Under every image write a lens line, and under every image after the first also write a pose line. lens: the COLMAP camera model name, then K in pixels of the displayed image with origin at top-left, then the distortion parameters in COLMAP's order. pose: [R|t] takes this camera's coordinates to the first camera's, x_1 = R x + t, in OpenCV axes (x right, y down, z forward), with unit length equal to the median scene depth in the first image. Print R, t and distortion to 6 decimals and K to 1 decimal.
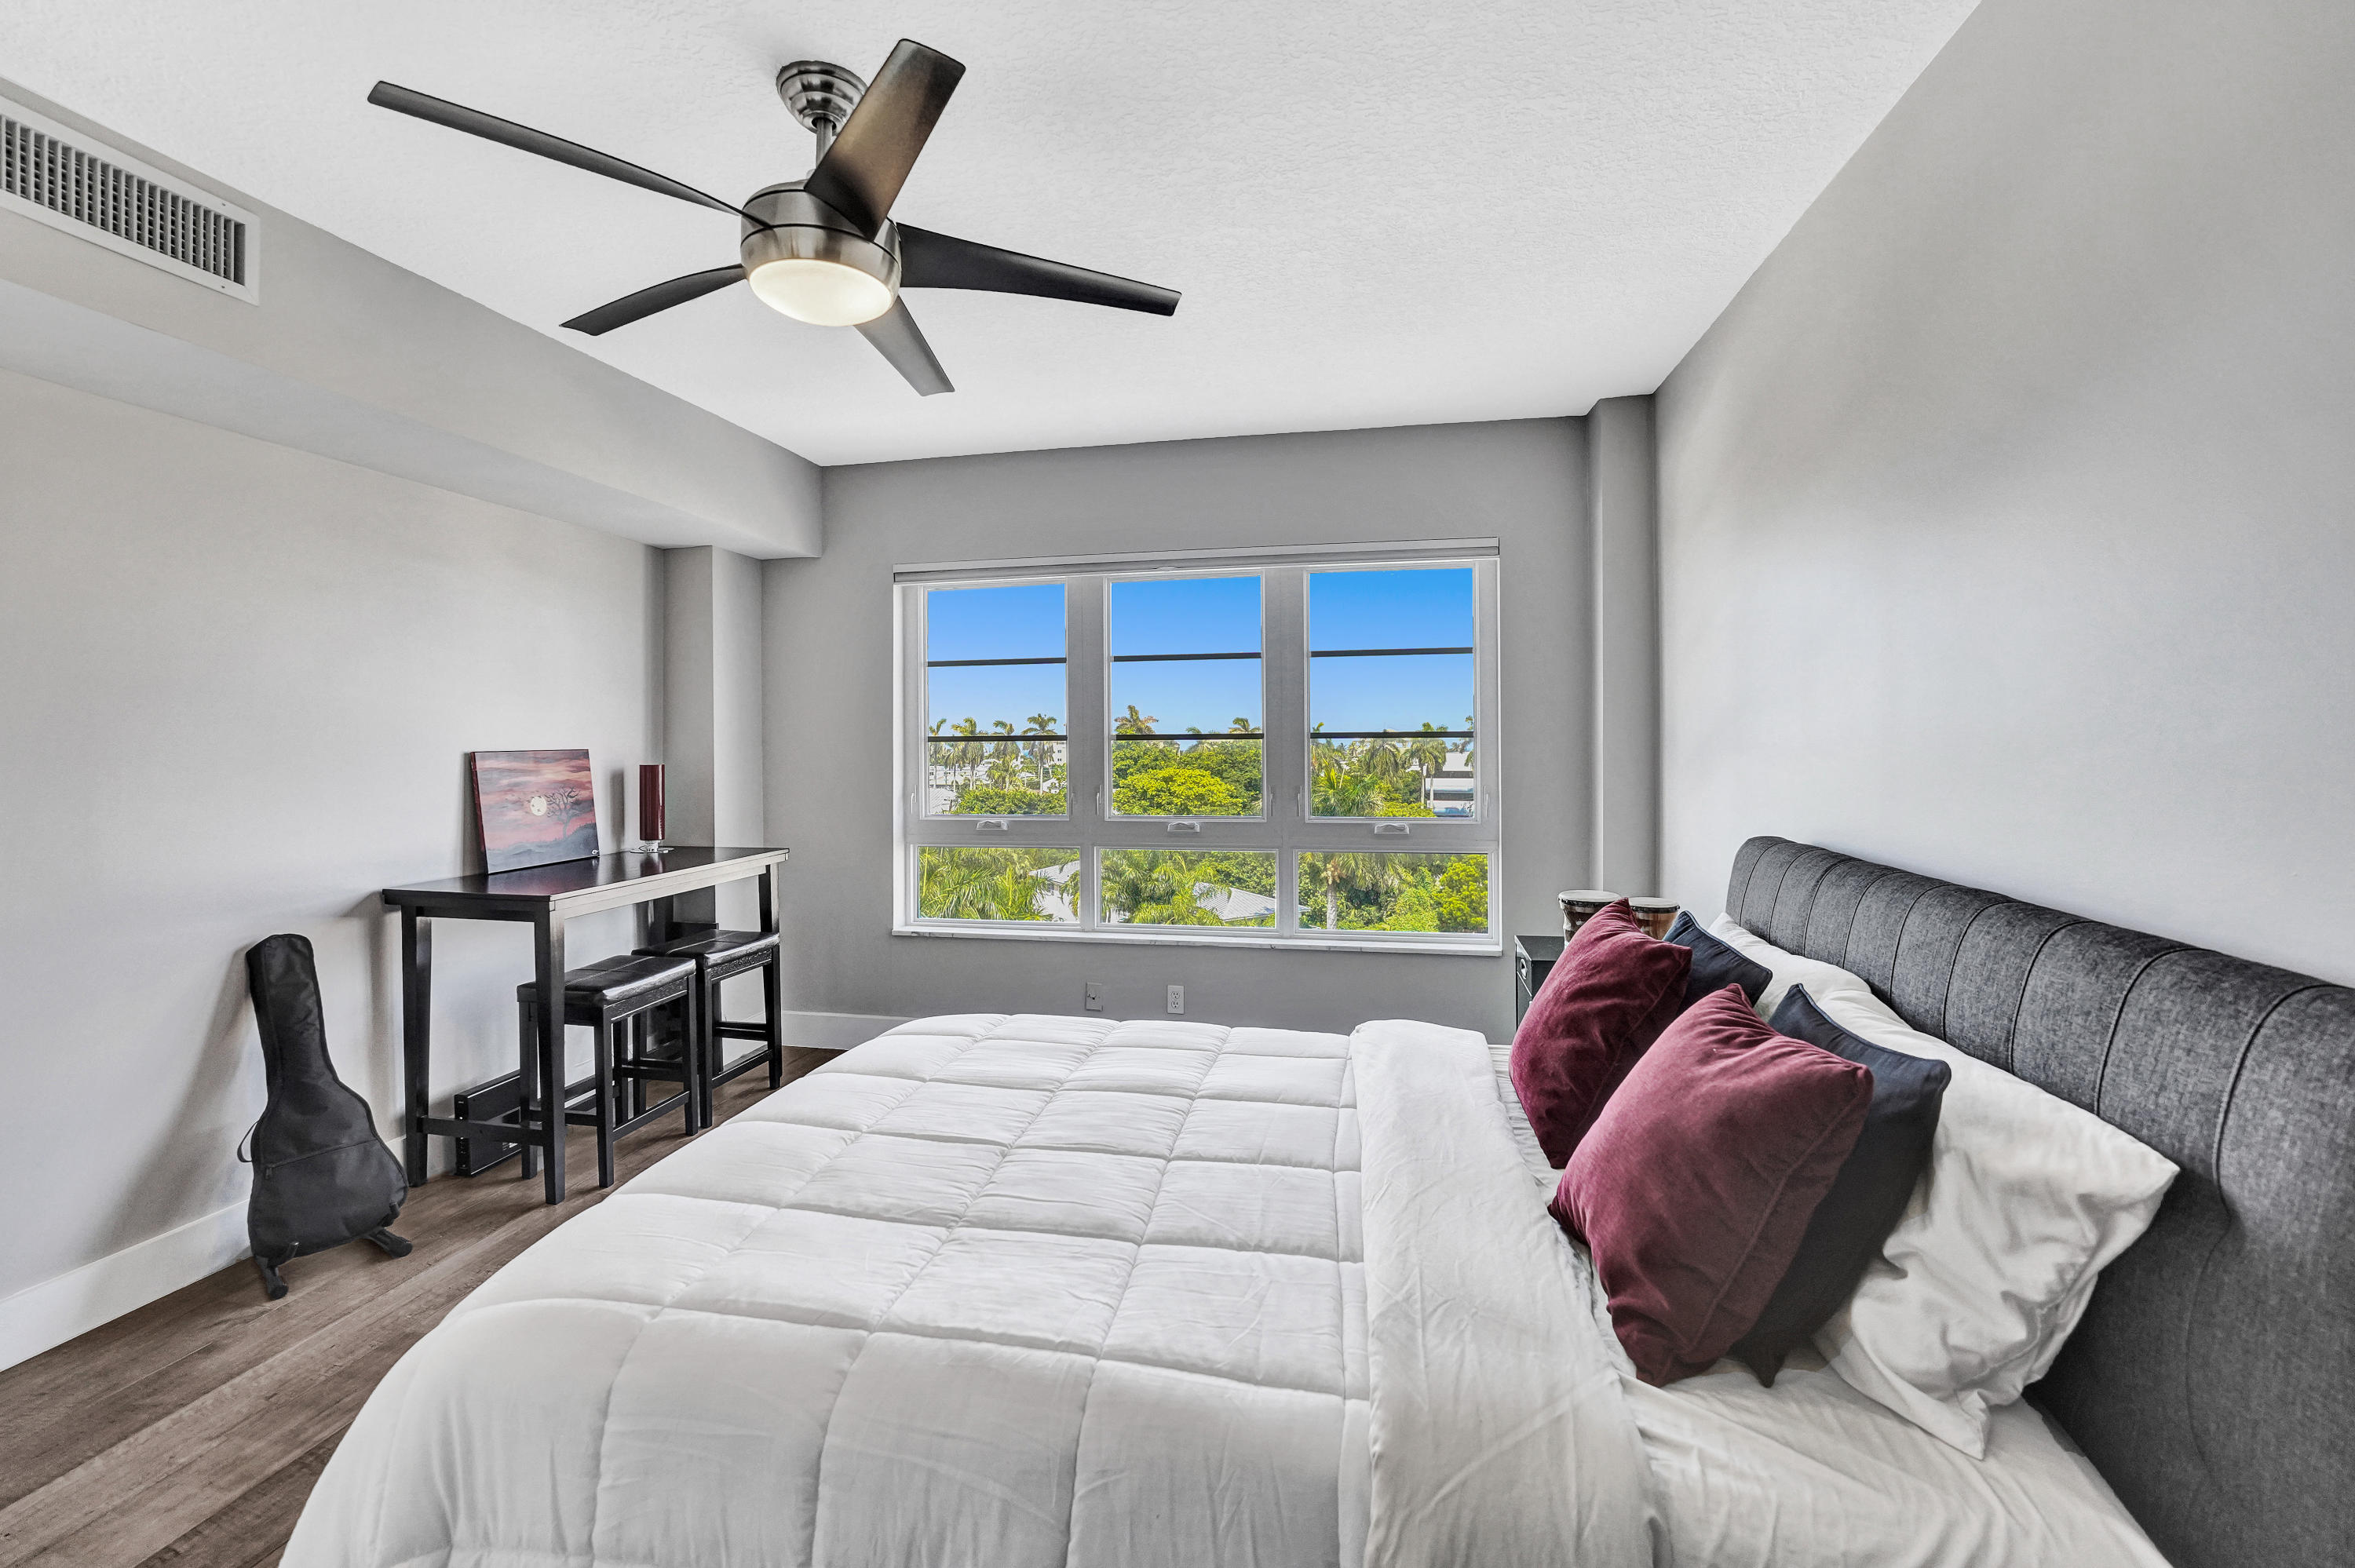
lens RADIAL K [[1003.1, 0, 1176.9], [0, 1003.1, 767.7], [0, 0, 1]] dist [-0.022519, 0.000201]
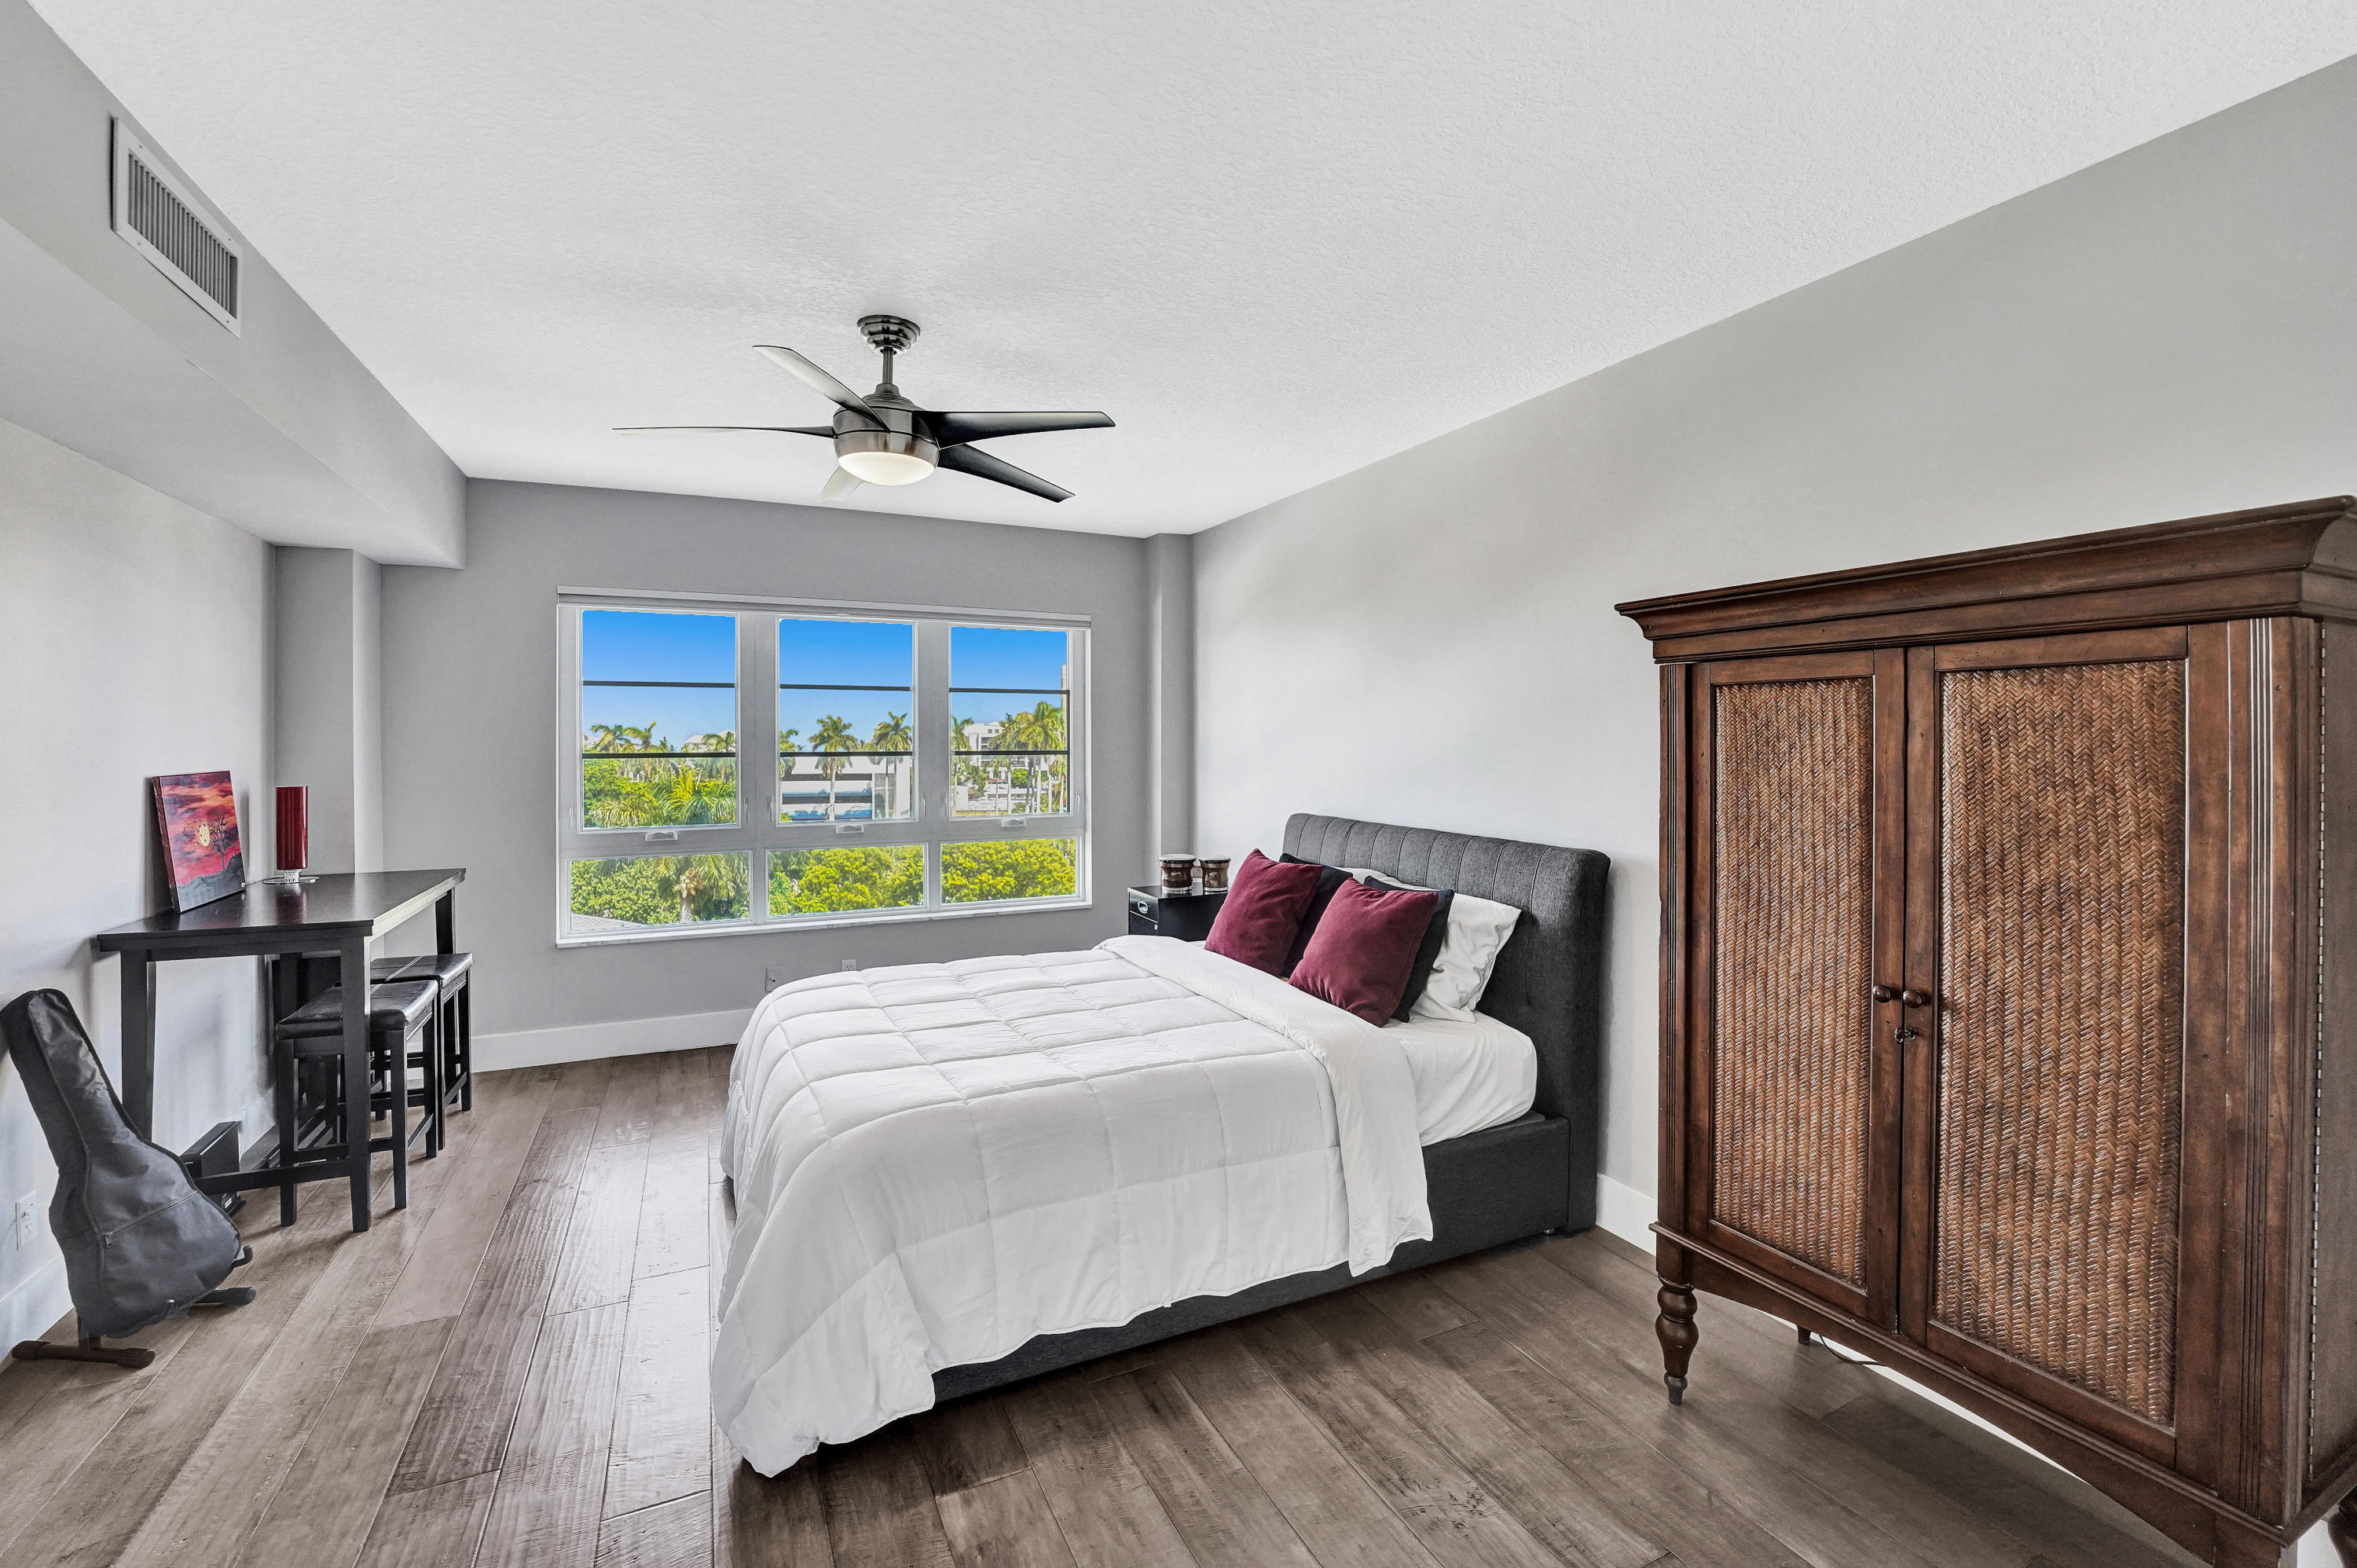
lens RADIAL K [[991.0, 0, 1187.3], [0, 991.0, 785.9], [0, 0, 1]] dist [-0.019203, 0.000657]
pose [[0.795877, -0.020616, 0.605107, -0.797246], [0.010618, 0.999742, 0.020096, -0.024266], [-0.605365, -0.009569, 0.795890, -0.393813]]
